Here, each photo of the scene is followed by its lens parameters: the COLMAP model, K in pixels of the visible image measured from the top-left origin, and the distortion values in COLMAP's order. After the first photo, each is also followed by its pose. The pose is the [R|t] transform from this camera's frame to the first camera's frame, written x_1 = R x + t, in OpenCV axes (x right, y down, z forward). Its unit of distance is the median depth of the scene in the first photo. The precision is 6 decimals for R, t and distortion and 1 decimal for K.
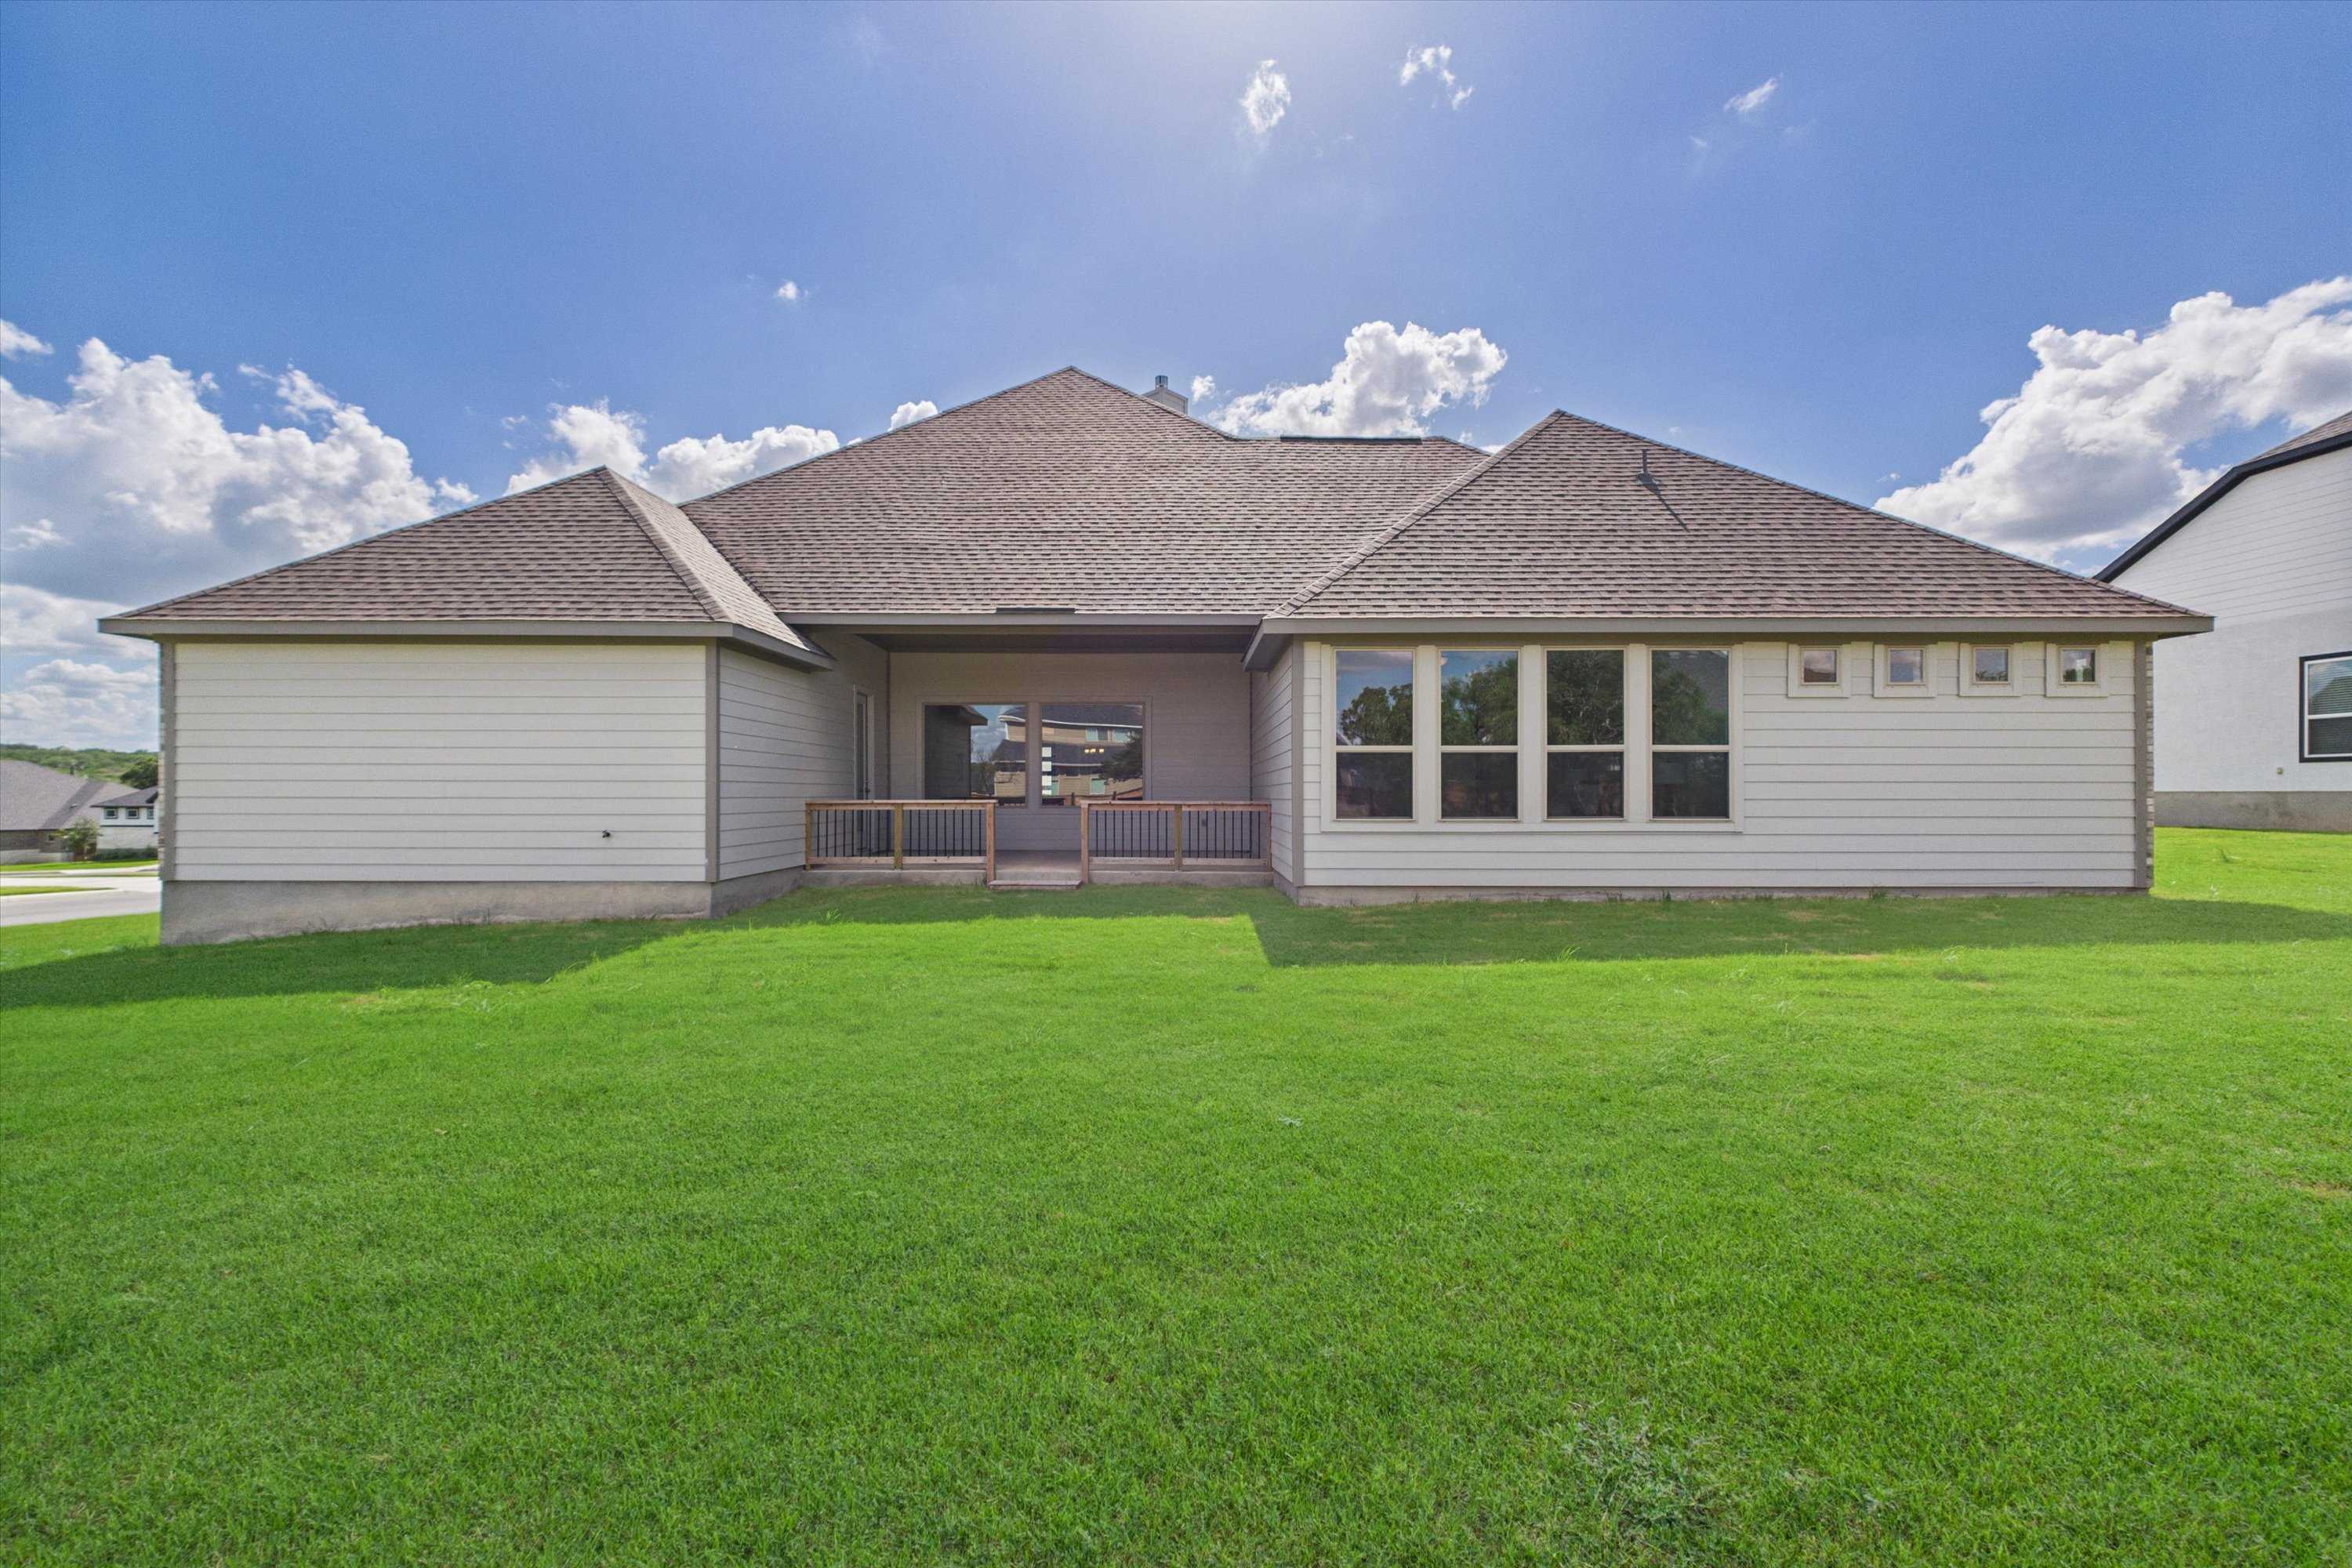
lens RADIAL K [[985.0, 0, 1201.0], [0, 985.0, 785.6], [0, 0, 1]] dist [0.002943, 0.000864]
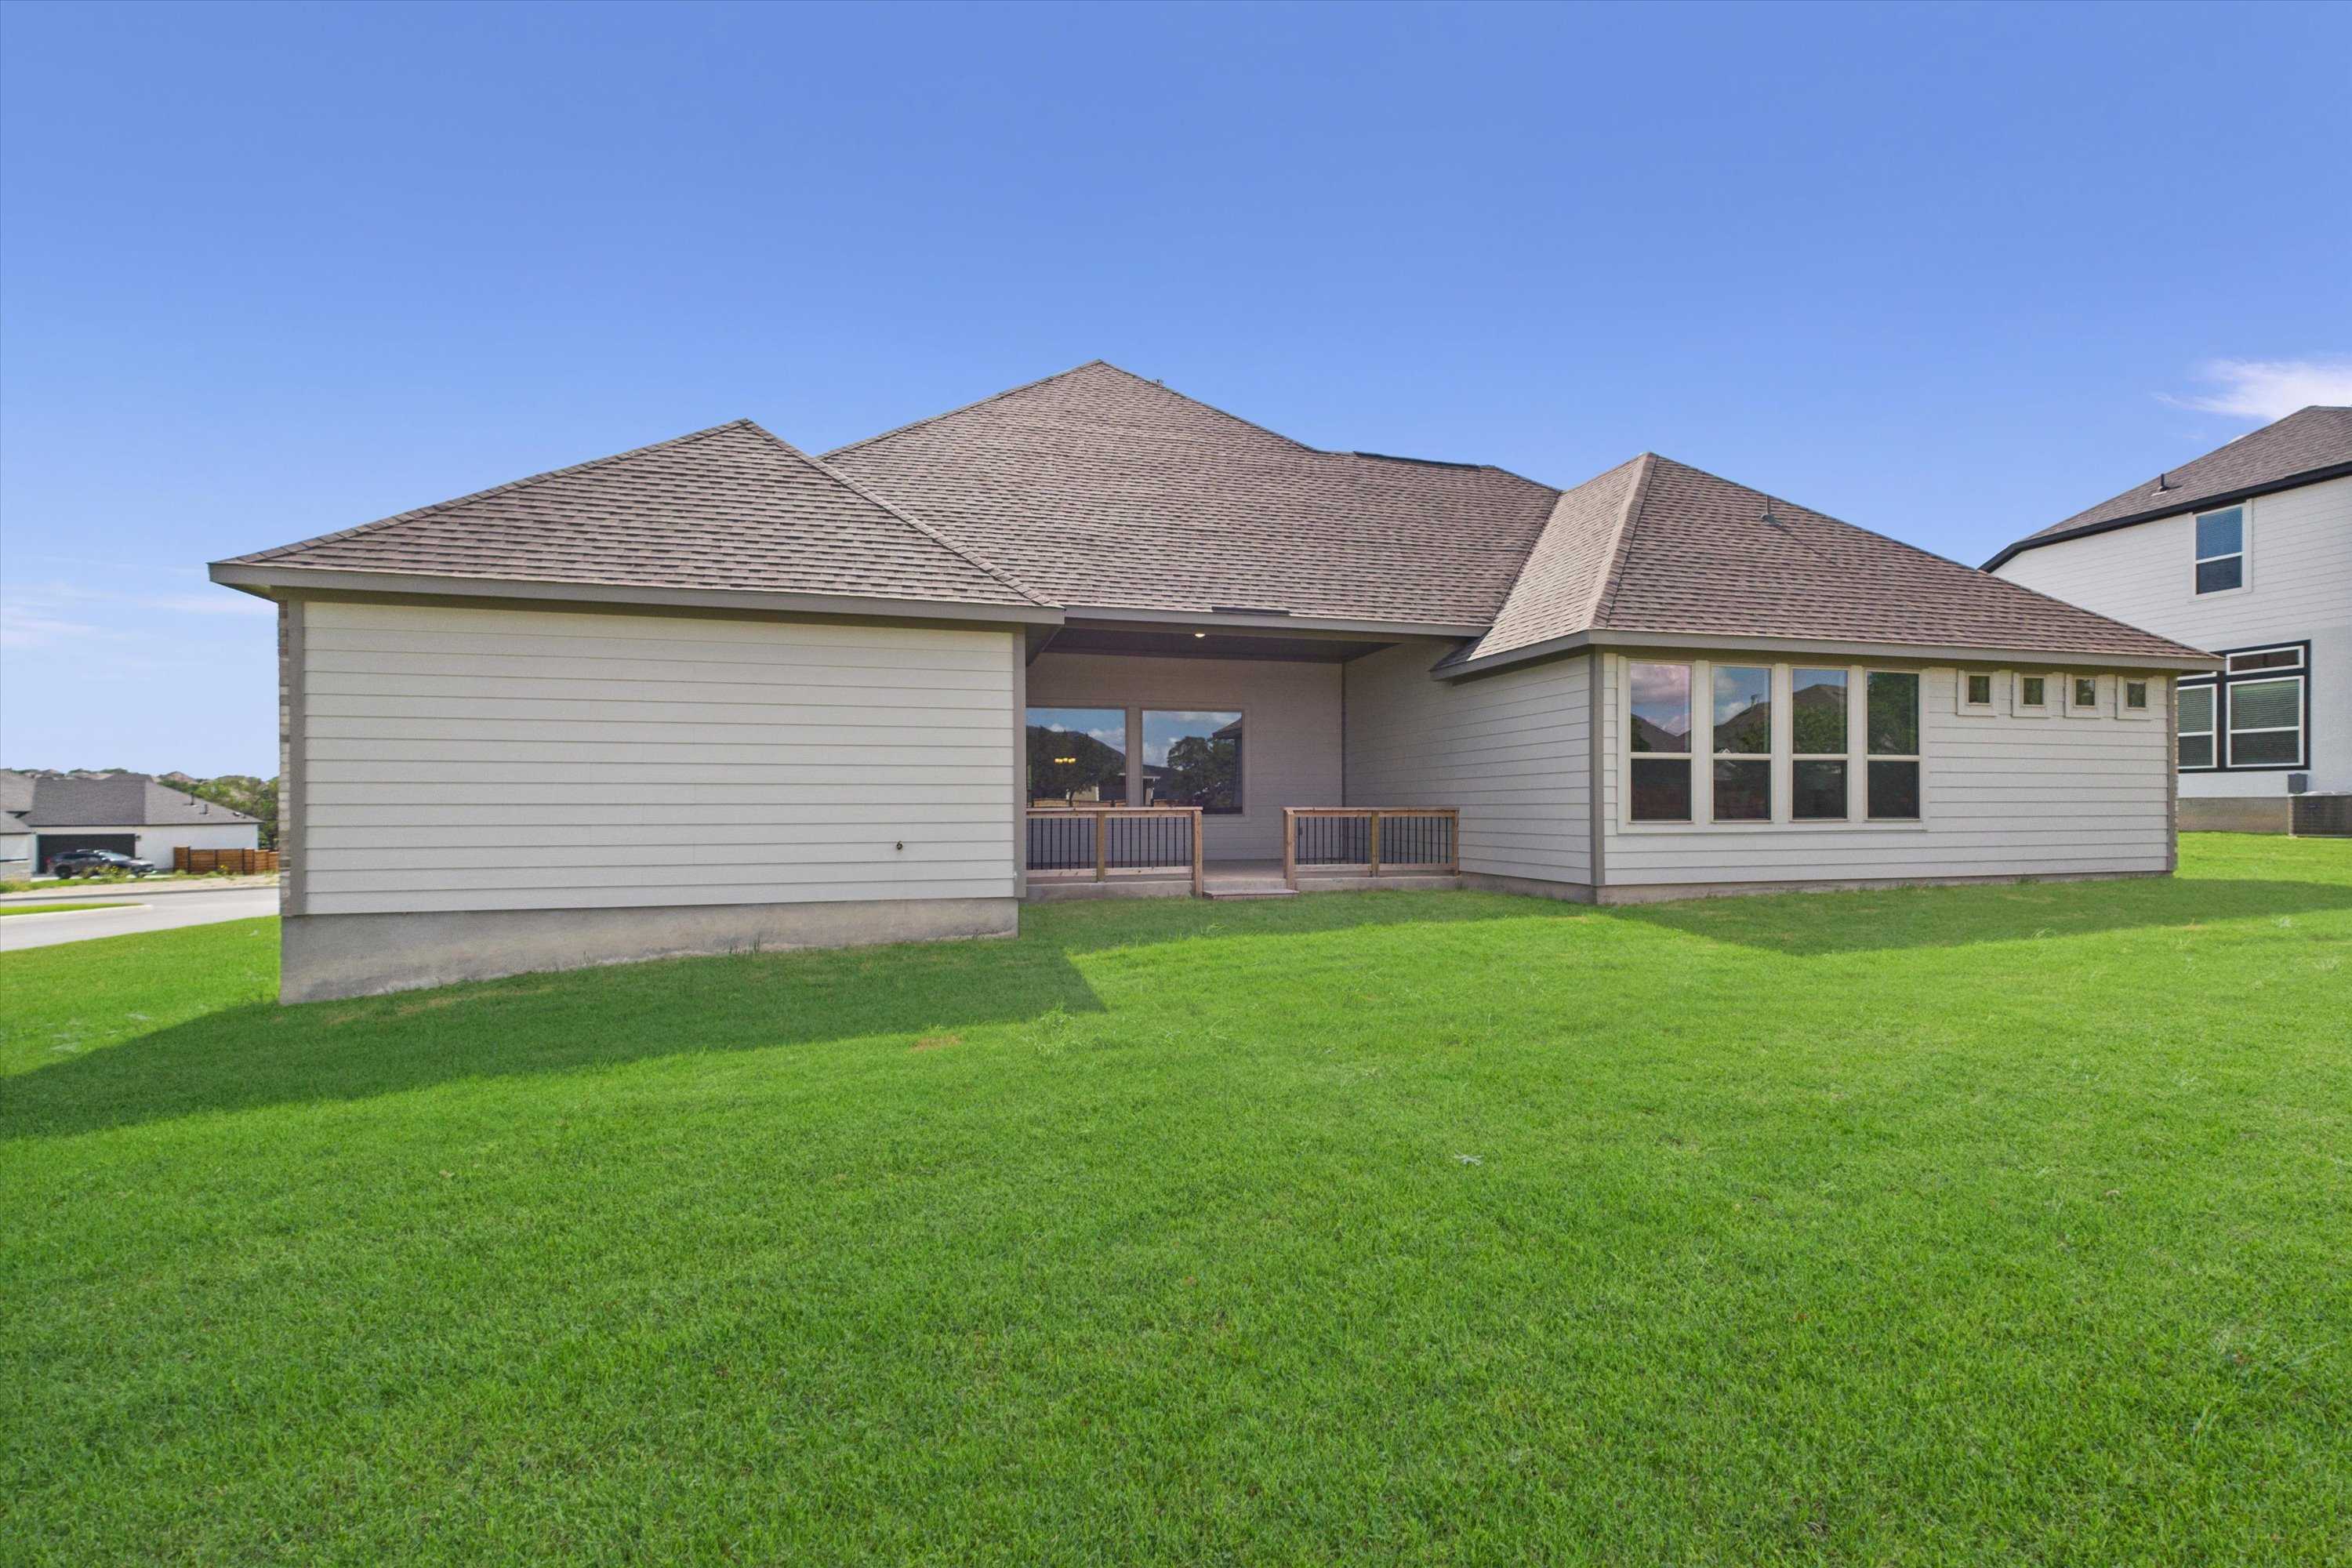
lens RADIAL K [[985.0, 0, 1191.7], [0, 985.0, 788.0], [0, 0, 1]] dist [0.002943, 0.000864]
pose [[0.965499, 0.001542, 0.260402, -0.579640], [0.001340, 0.999940, -0.010890, 0.008214], [-0.260403, 0.010863, 0.965439, 0.095344]]
